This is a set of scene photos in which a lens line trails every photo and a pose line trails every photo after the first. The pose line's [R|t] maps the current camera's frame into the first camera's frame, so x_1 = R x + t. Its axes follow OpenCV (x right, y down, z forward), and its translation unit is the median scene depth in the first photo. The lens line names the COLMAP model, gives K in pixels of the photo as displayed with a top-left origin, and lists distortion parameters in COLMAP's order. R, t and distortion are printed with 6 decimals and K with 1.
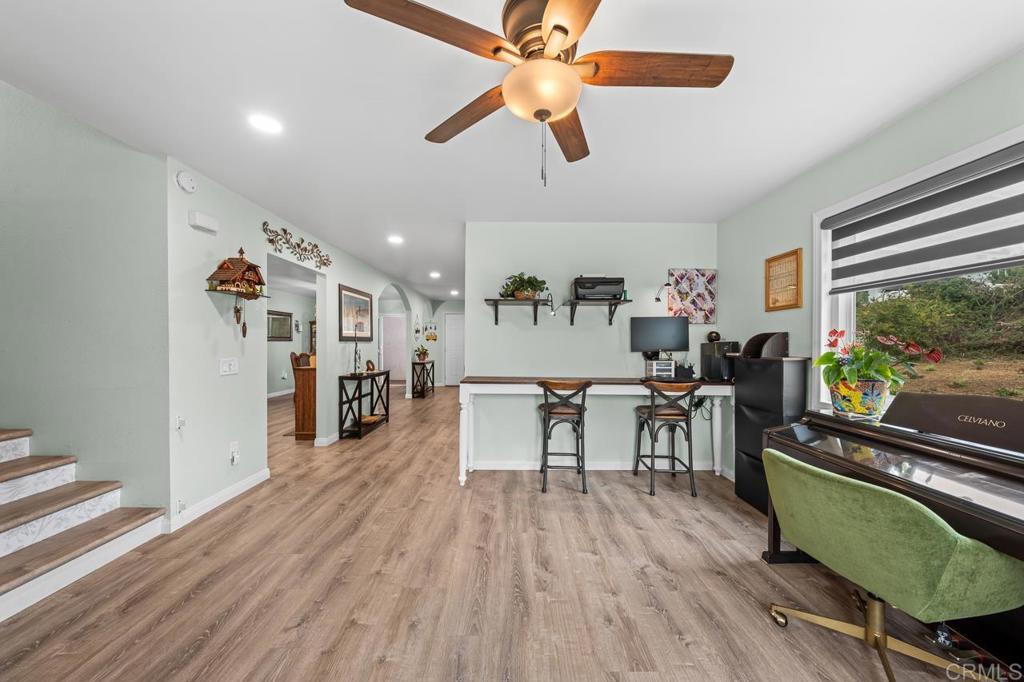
lens RADIAL K [[350.3, 0, 512.0], [0, 350.3, 341.0], [0, 0, 1]] dist [-0.002787, -0.000056]
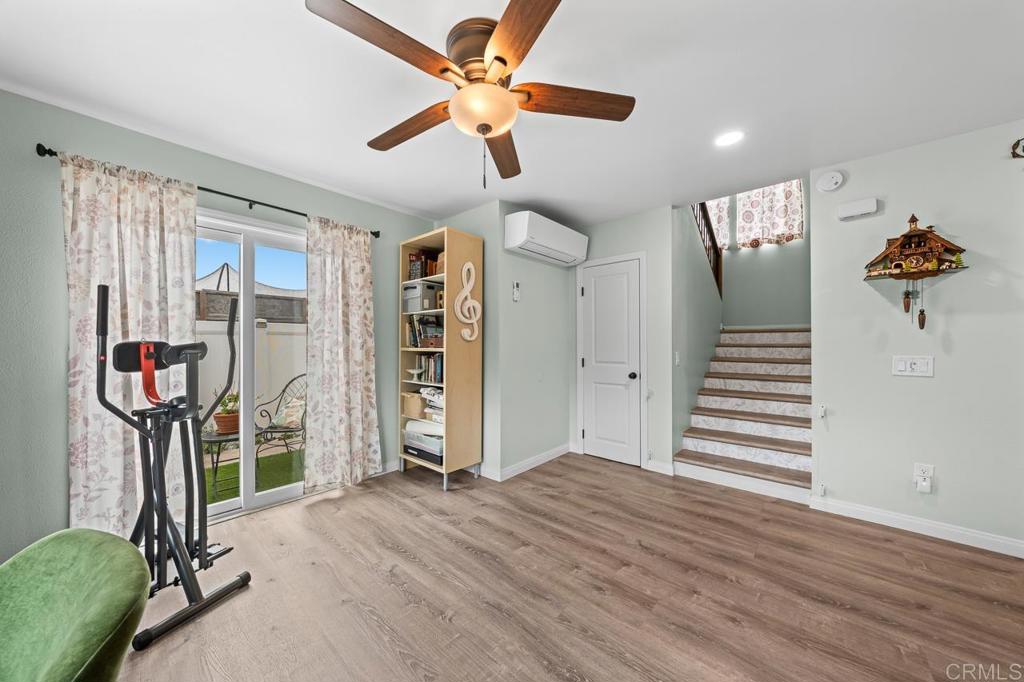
lens RADIAL K [[351.8, 0, 510.0], [0, 351.8, 334.1], [0, 0, 1]] dist [-0.000176, 0.000019]
pose [[-0.660379, -0.020541, -0.750652, 0.540105], [-0.001828, 0.999667, -0.025747, 0.030239], [0.750930, -0.015630, -0.660196, 1.103971]]
